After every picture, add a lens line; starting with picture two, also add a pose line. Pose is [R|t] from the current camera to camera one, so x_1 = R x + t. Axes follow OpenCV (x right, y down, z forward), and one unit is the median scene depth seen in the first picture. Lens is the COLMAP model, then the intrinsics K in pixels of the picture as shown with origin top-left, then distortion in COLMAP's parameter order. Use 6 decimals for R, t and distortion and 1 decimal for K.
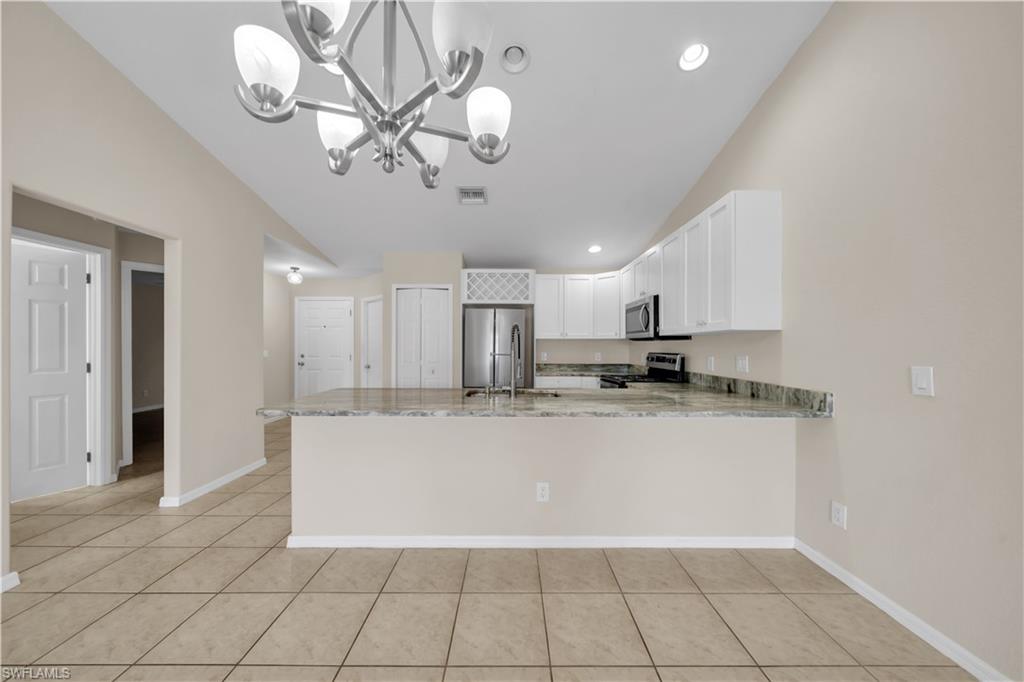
lens RADIAL K [[354.2, 0, 510.0], [0, 354.2, 345.6], [0, 0, 1]] dist [-0.000542, -0.000130]
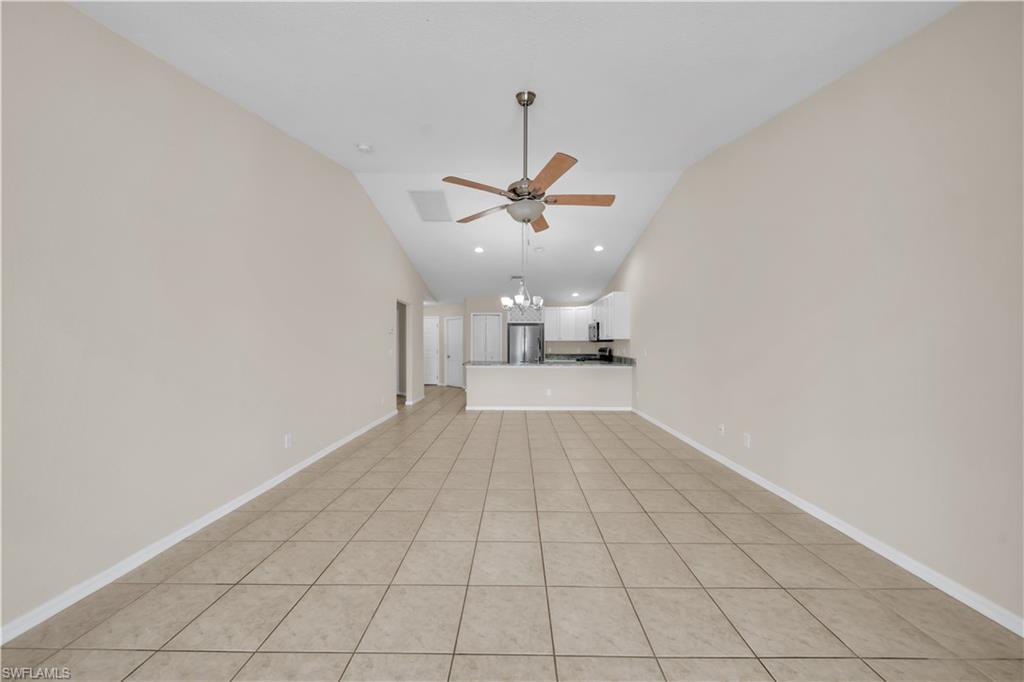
lens RADIAL K [[354.2, 0, 510.0], [0, 354.2, 345.6], [0, 0, 1]] dist [-0.000542, -0.000130]
pose [[0.999959, -0.003608, -0.008284, -0.105893], [0.003597, 0.999993, -0.001244, 0.008544], [0.008288, 0.001214, 0.999965, -0.968710]]
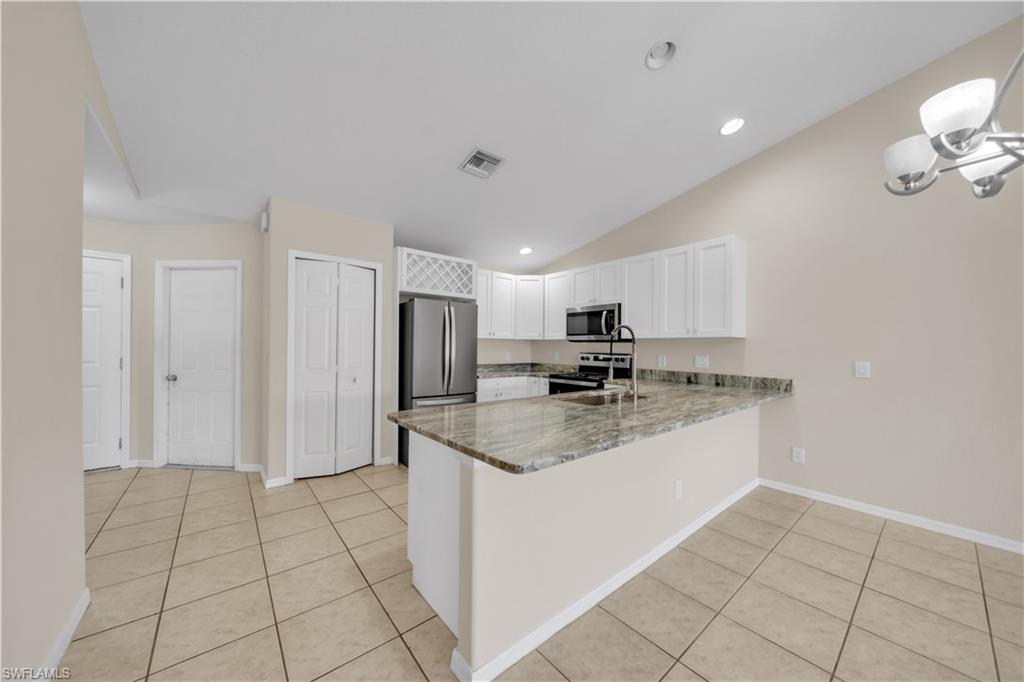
lens RADIAL K [[354.2, 0, 510.0], [0, 354.2, 345.6], [0, 0, 1]] dist [-0.000542, -0.000130]
pose [[0.771835, 0.008365, 0.635768, -0.443496], [-0.011682, 0.999931, 0.001025, -0.001182], [-0.635716, -0.008218, 0.771879, 0.241894]]
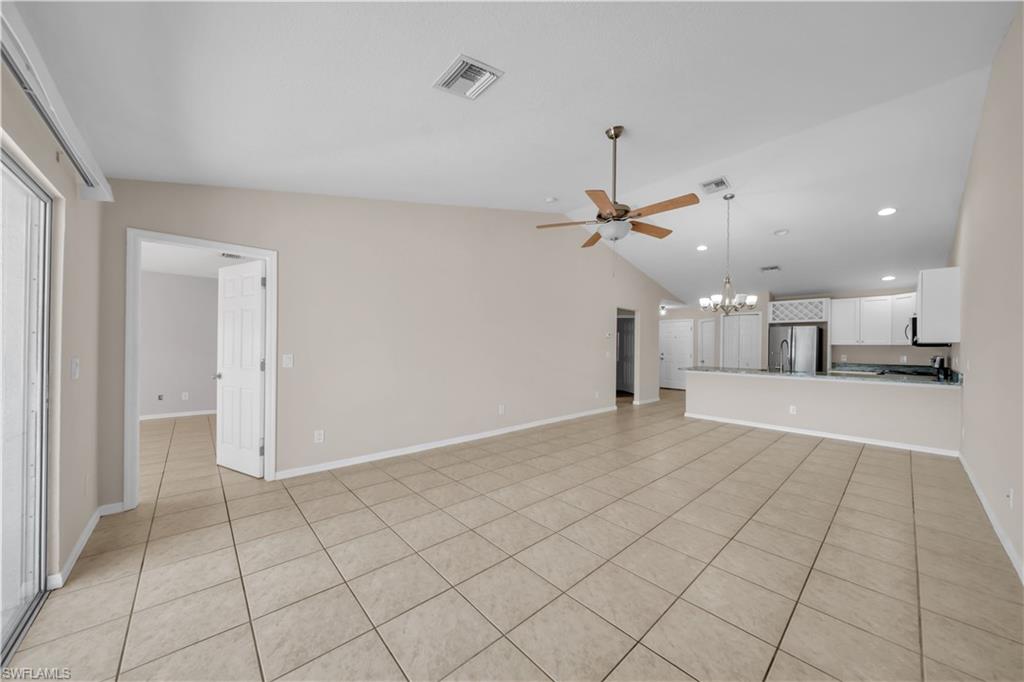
lens RADIAL K [[354.2, 0, 510.0], [0, 354.2, 345.6], [0, 0, 1]] dist [-0.000542, -0.000130]
pose [[0.671814, 0.002536, -0.740715, 0.272506], [-0.011130, 0.999916, -0.006671, 0.007930], [0.740636, 0.012726, 0.671786, -0.972971]]
